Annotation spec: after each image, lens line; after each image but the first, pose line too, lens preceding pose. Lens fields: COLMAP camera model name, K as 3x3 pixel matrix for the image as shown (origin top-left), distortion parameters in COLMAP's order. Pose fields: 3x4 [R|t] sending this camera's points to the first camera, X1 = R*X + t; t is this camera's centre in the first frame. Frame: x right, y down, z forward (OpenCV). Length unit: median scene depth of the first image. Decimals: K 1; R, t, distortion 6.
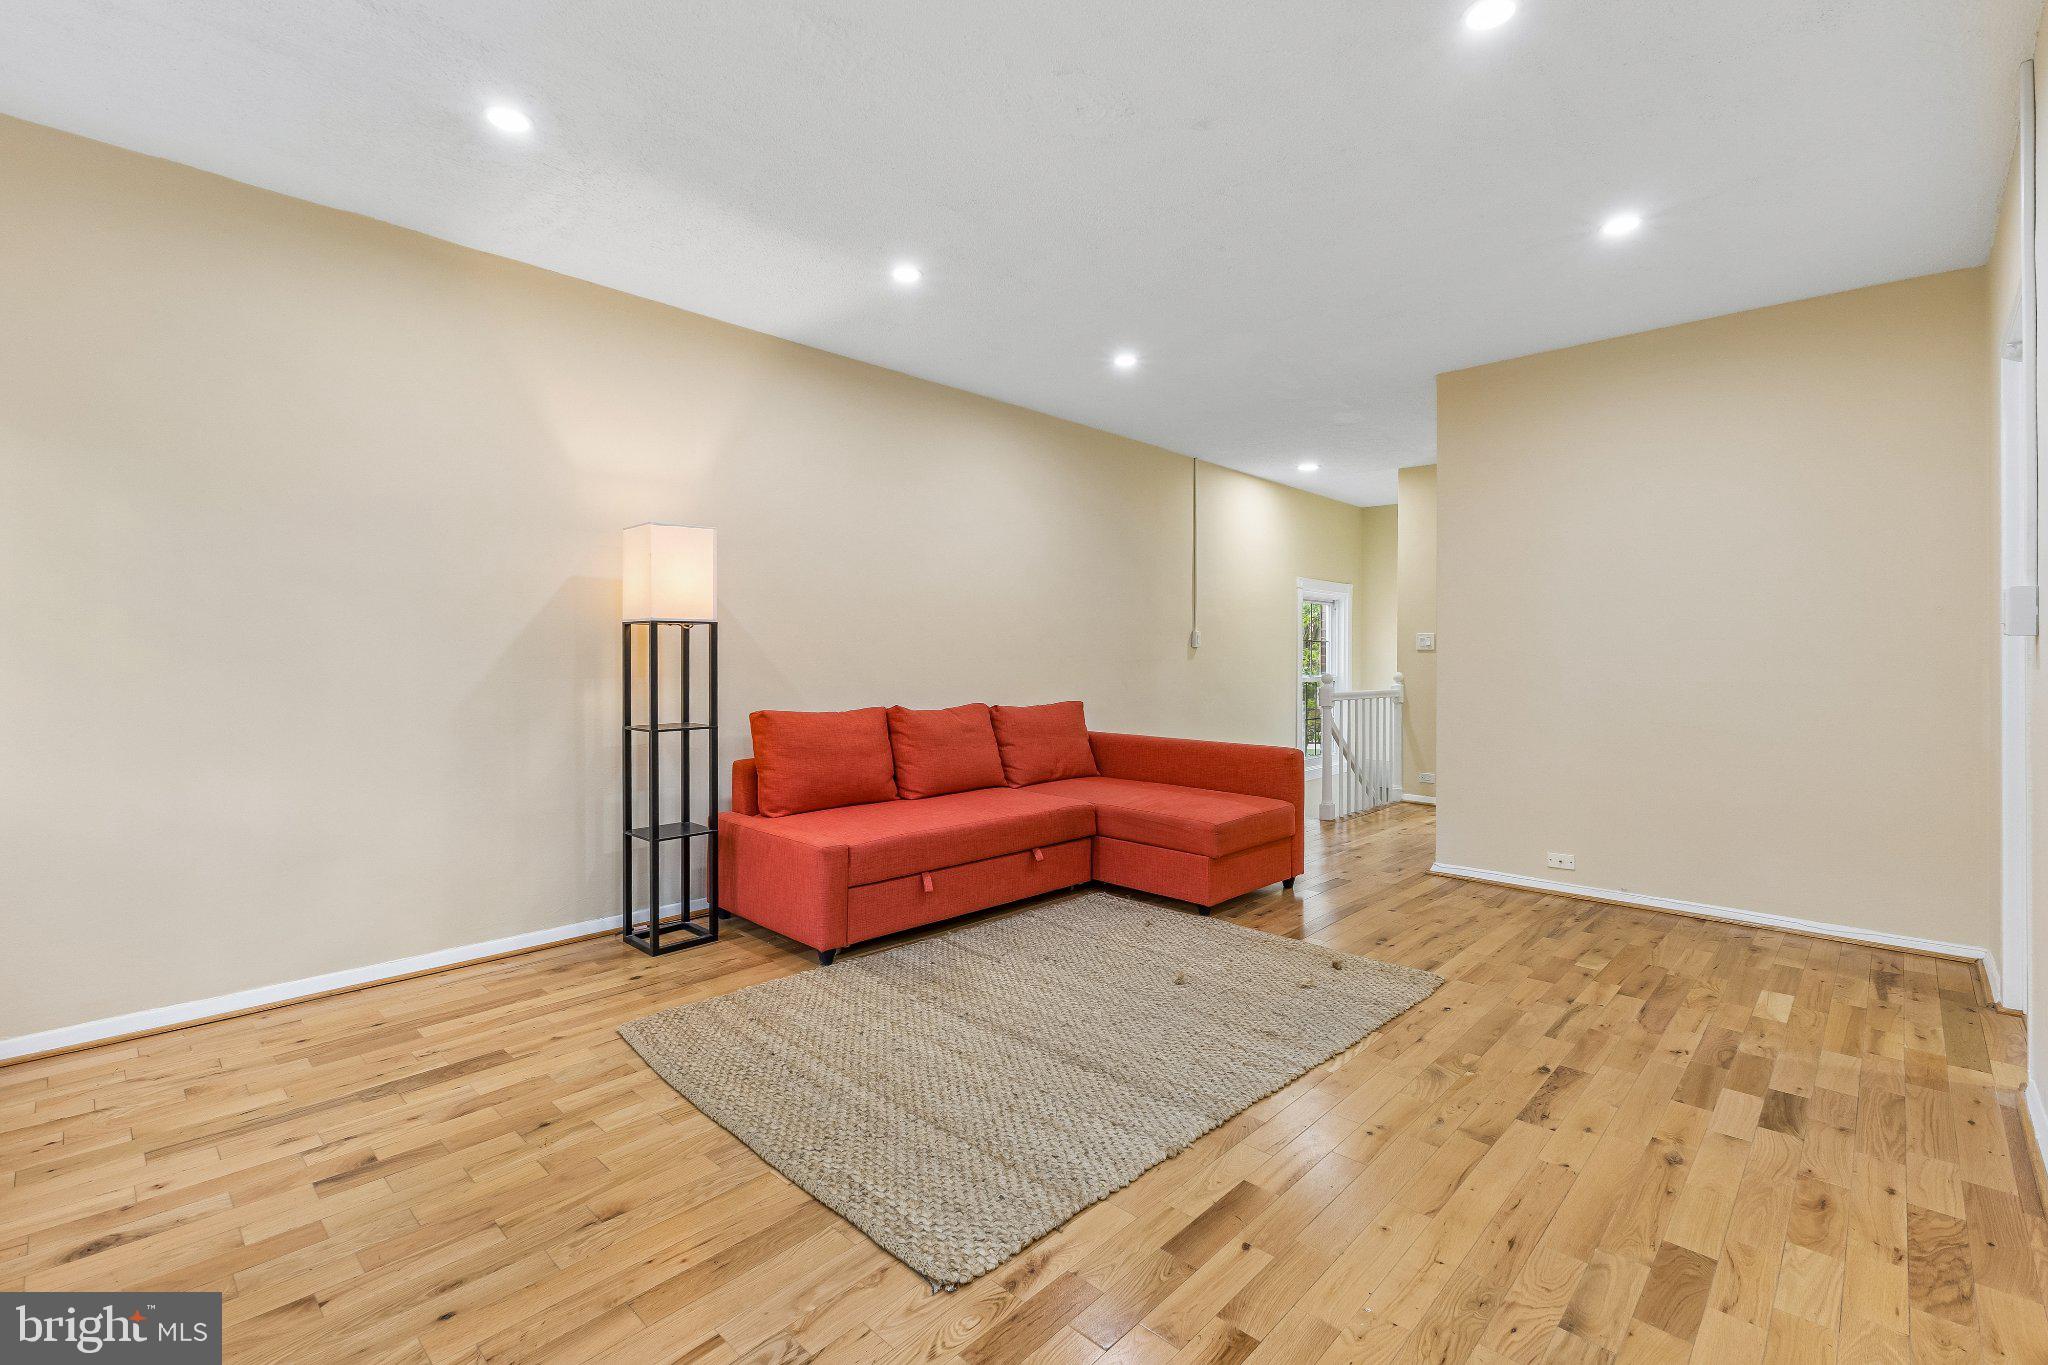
lens RADIAL K [[888.9, 0, 1015.8], [0, 888.9, 667.1], [0, 0, 1]] dist [0.011425, -0.003642]
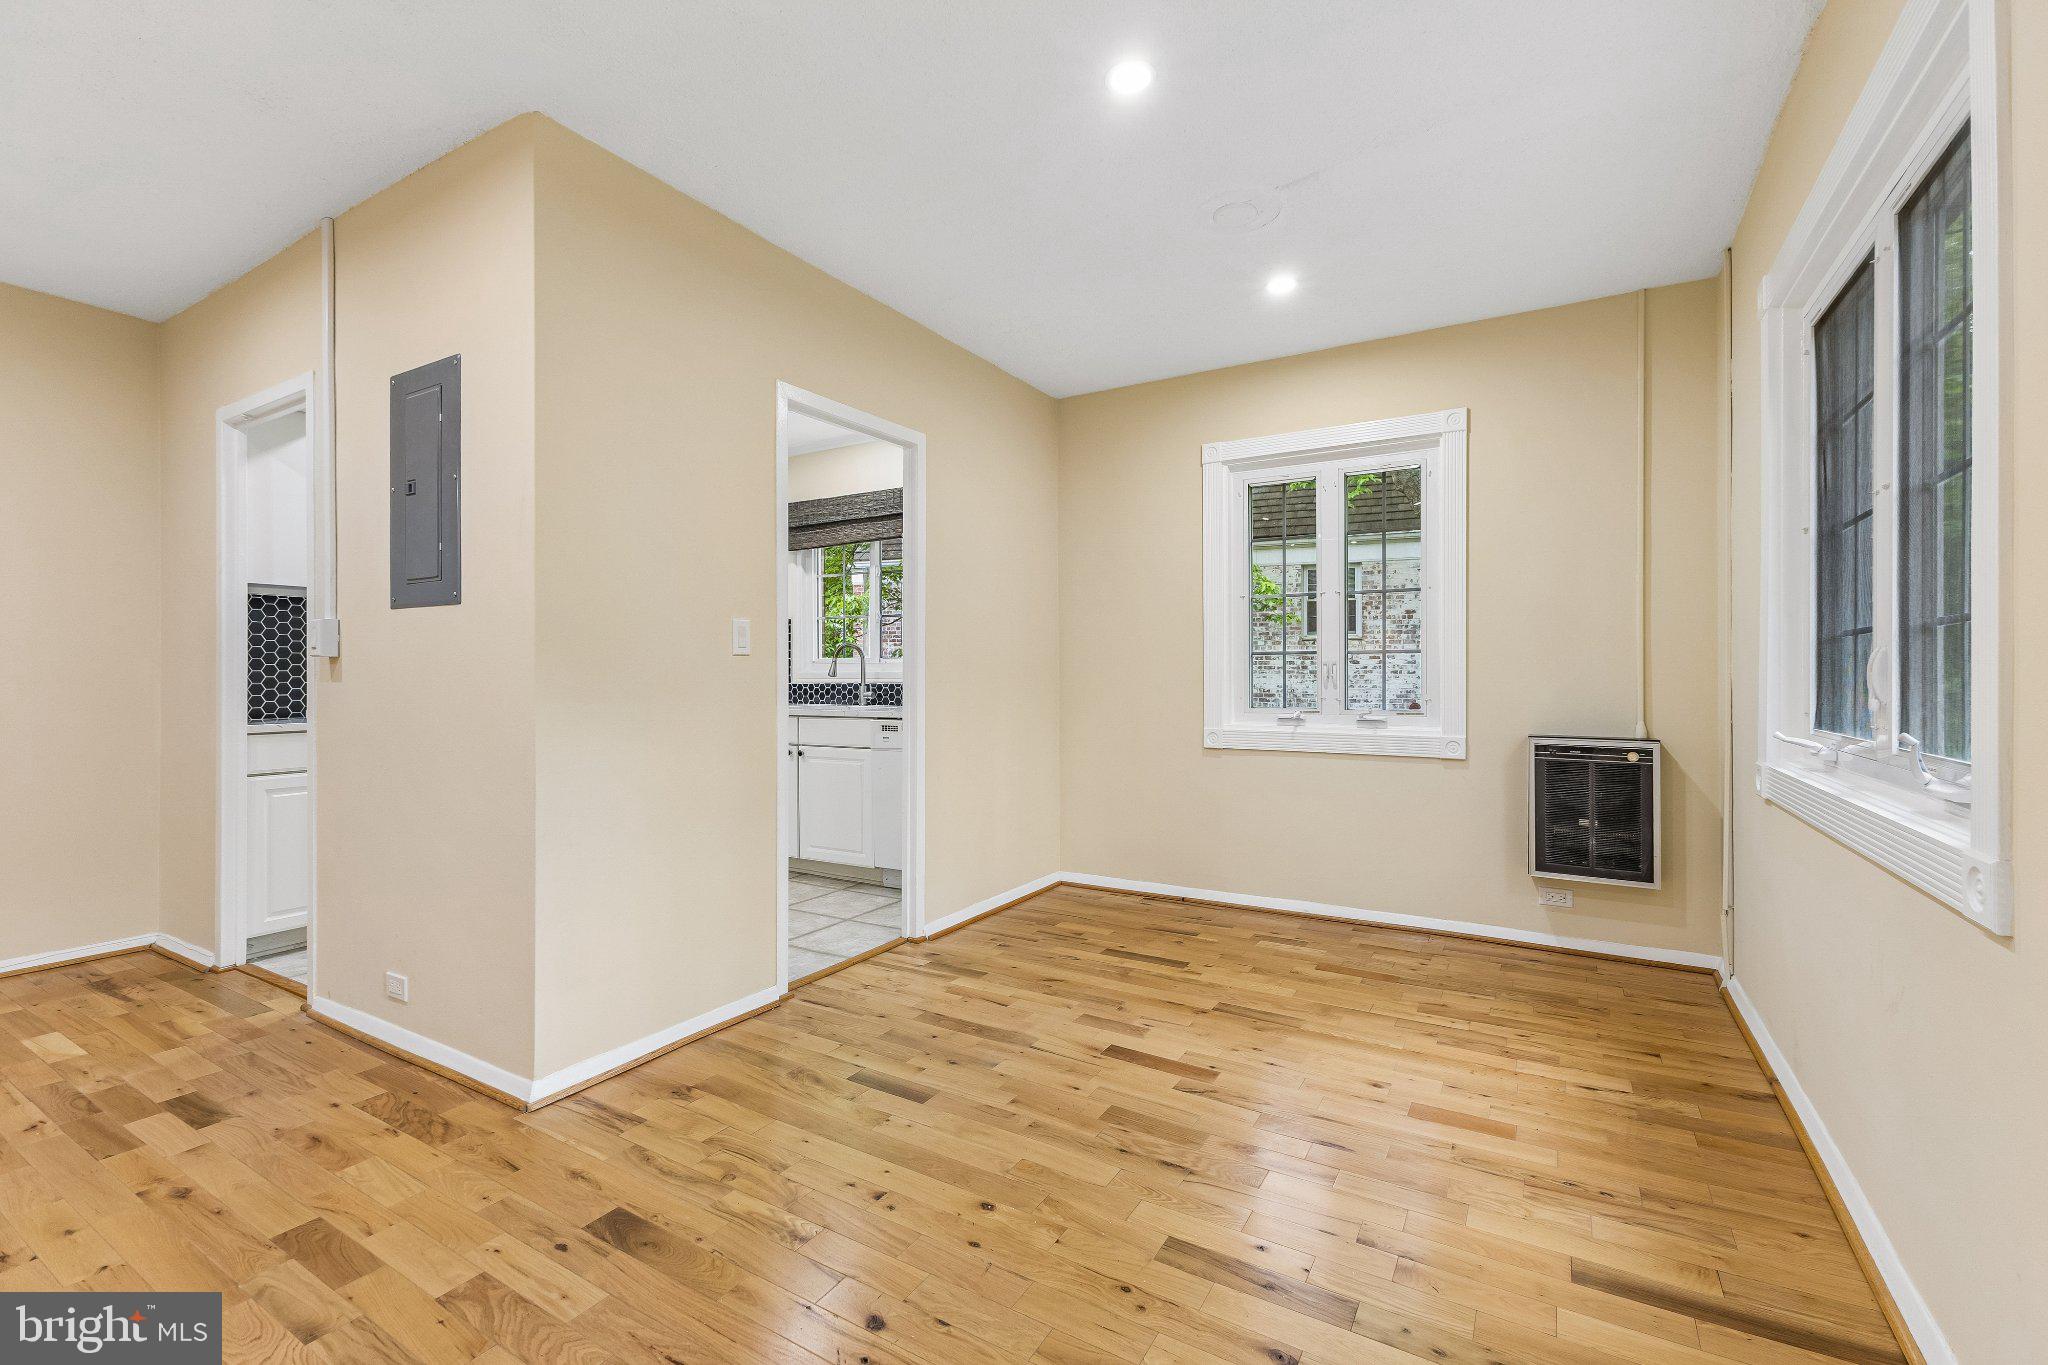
lens RADIAL K [[888.9, 0, 1018.0], [0, 888.9, 670.5], [0, 0, 1]] dist [0.011425, -0.003642]
pose [[-0.213090, -0.000457, 0.977032, -0.253722], [0.010353, 0.999943, 0.002725, -0.003180], [-0.976978, 0.010696, -0.213073, 0.204180]]
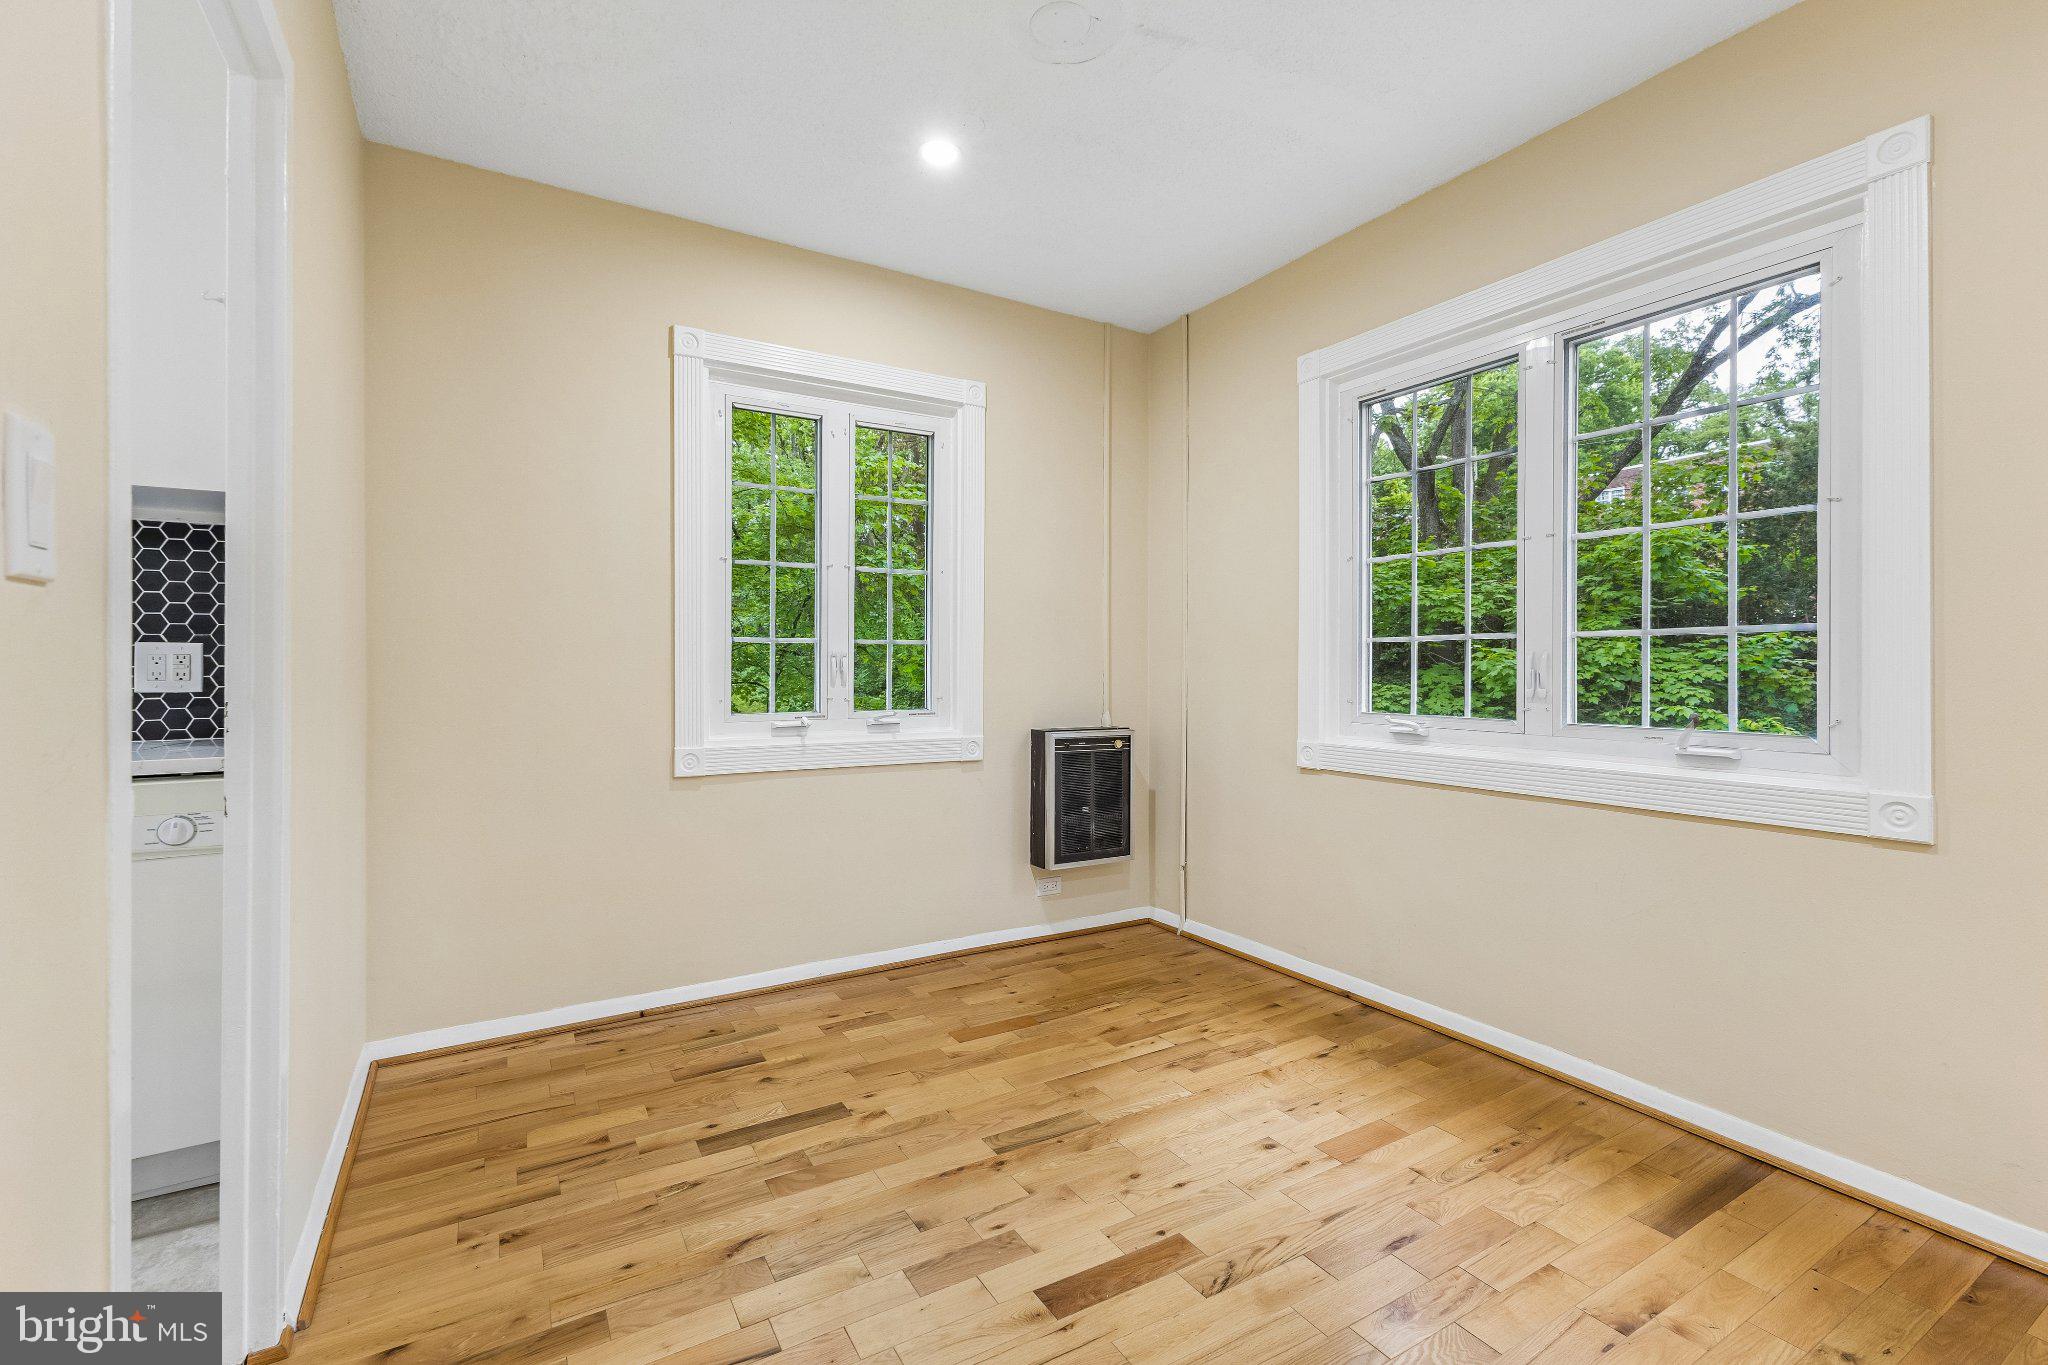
lens RADIAL K [[888.9, 0, 1031.6], [0, 888.9, 673.3], [0, 0, 1]] dist [0.011425, -0.003642]
pose [[-0.963858, -0.009176, 0.266260, 0.426061], [-0.005027, 0.999855, 0.016262, -0.002223], [-0.266370, 0.014335, -0.963764, 0.422425]]
